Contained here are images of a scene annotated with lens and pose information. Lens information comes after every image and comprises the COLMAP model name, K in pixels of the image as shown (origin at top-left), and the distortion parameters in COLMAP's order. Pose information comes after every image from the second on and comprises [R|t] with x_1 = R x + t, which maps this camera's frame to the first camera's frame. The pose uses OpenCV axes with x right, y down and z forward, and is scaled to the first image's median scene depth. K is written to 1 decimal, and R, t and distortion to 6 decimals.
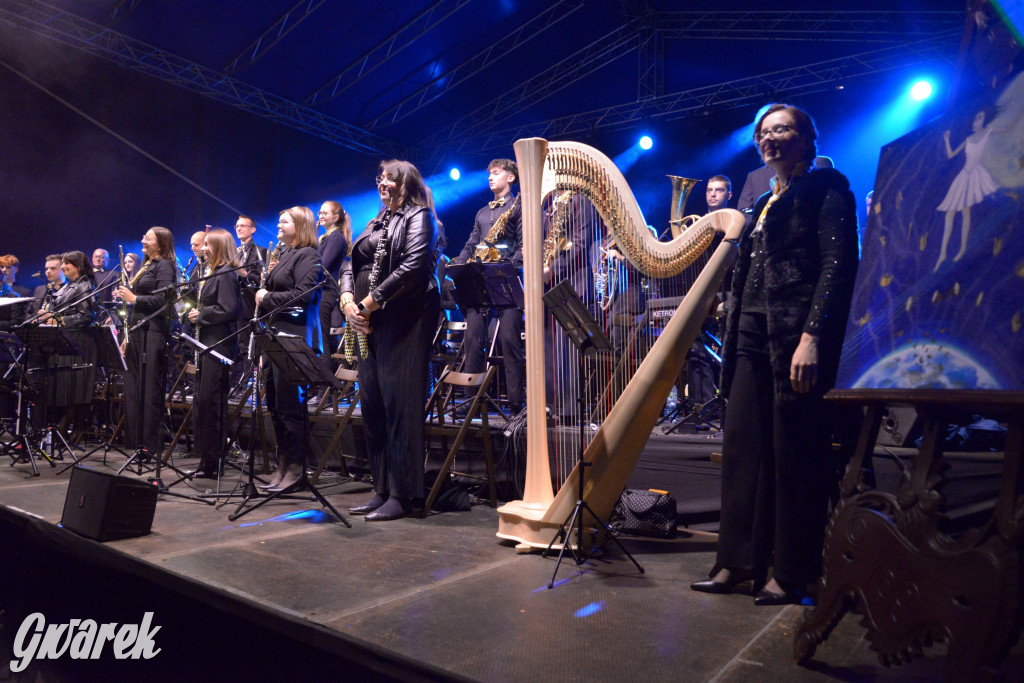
lens RADIAL K [[710.0, 0, 516.2], [0, 710.0, 344.3], [0, 0, 1]] dist [-0.055566, 0.023350]
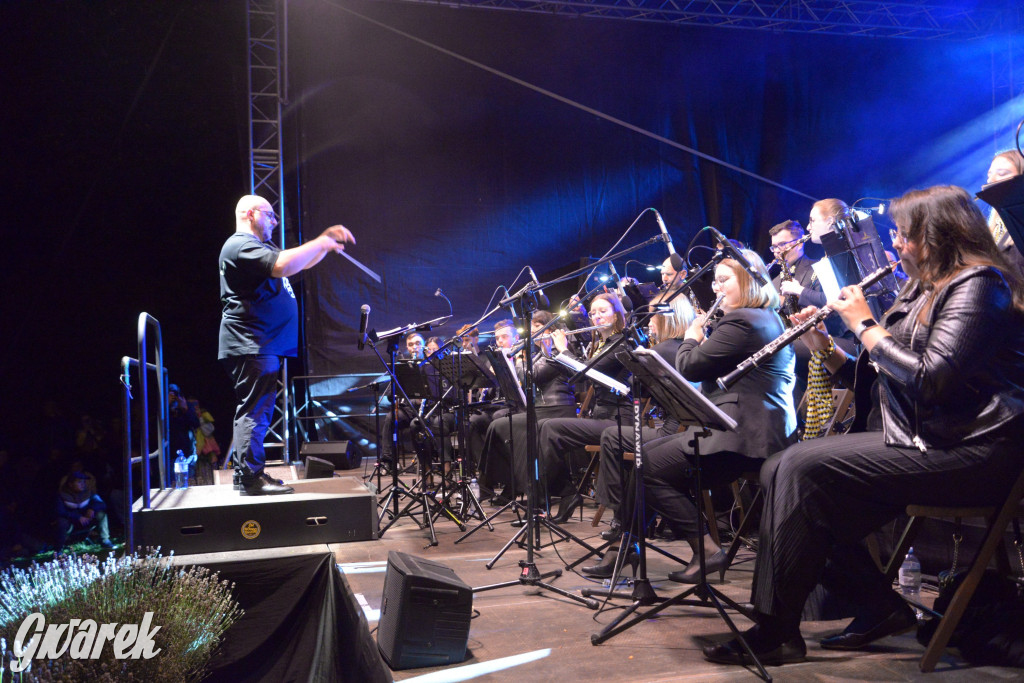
lens RADIAL K [[934.2, 0, 511.4], [0, 934.2, 350.1], [0, 0, 1]] dist [0.062745, 0.000000]
pose [[0.774341, -0.081113, -0.627548, 0.109822], [0.089651, 0.995809, -0.018090, -0.010110], [0.626385, -0.042253, 0.778368, 0.322878]]
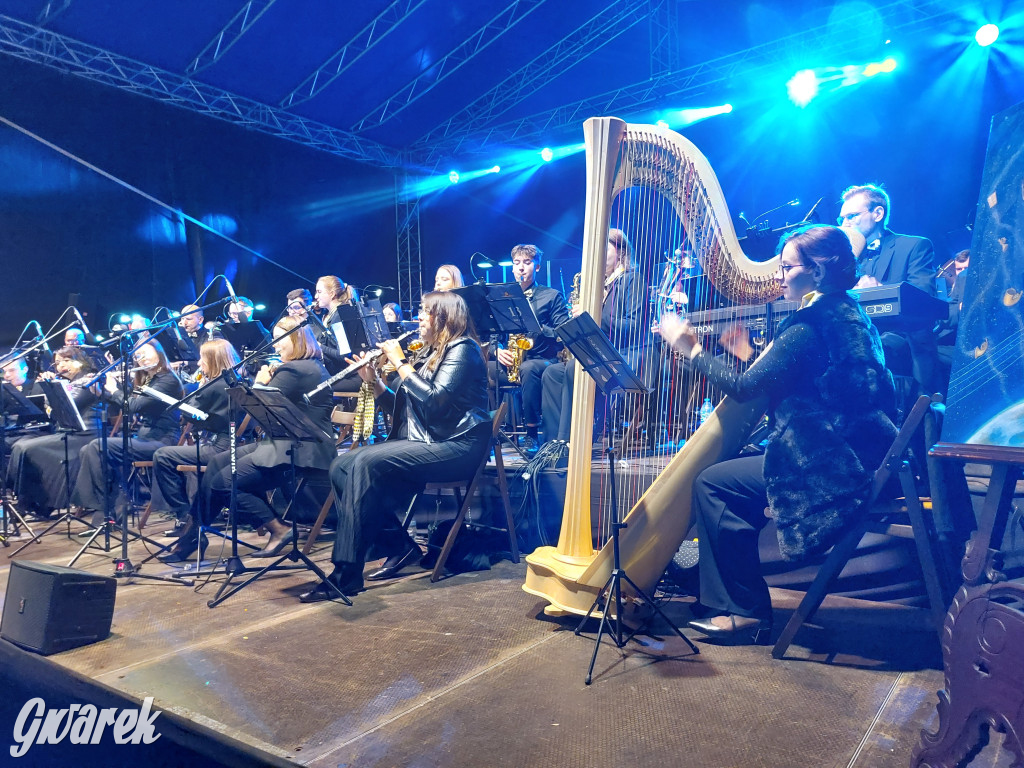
lens RADIAL K [[747.7, 0, 520.2], [0, 747.7, 379.2], [0, 0, 1]] dist [0.078087, -0.055974]
pose [[0.997834, -0.063088, -0.018651, 0.006667], [0.063711, 0.997358, 0.034910, -0.038836], [0.016399, -0.036023, 0.999216, 0.098123]]
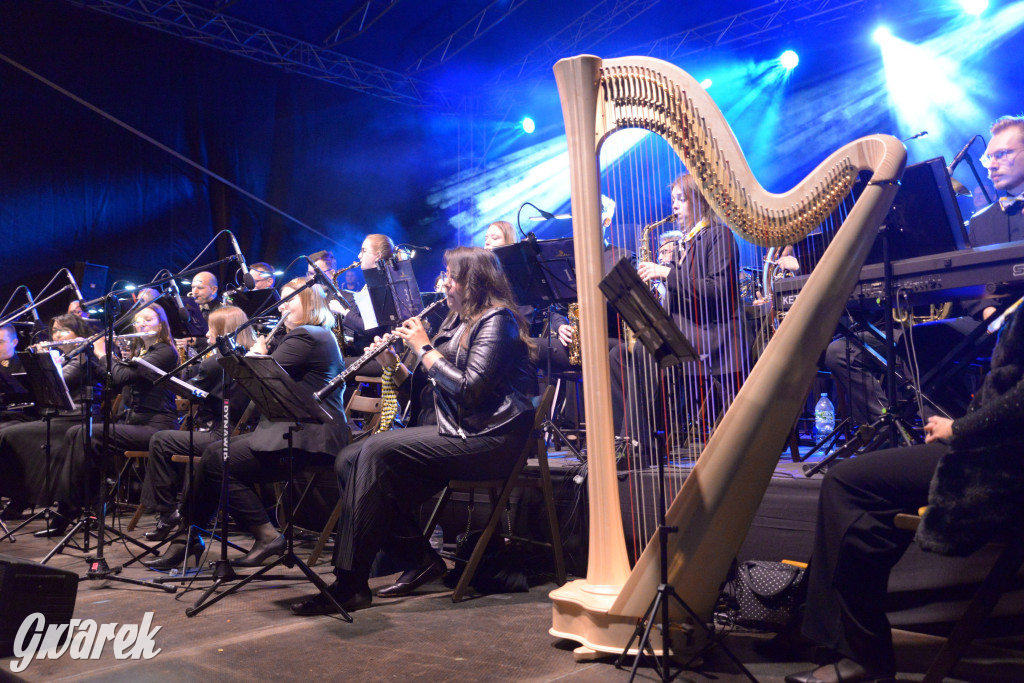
lens RADIAL K [[934.2, 0, 517.7], [0, 934.2, 345.3], [0, 0, 1]] dist [0.062745, 0.000000]
pose [[0.991680, -0.044273, -0.120871, 0.064084], [0.043572, 0.999015, -0.008438, -0.003941], [0.121126, 0.003101, 0.992632, 0.085130]]
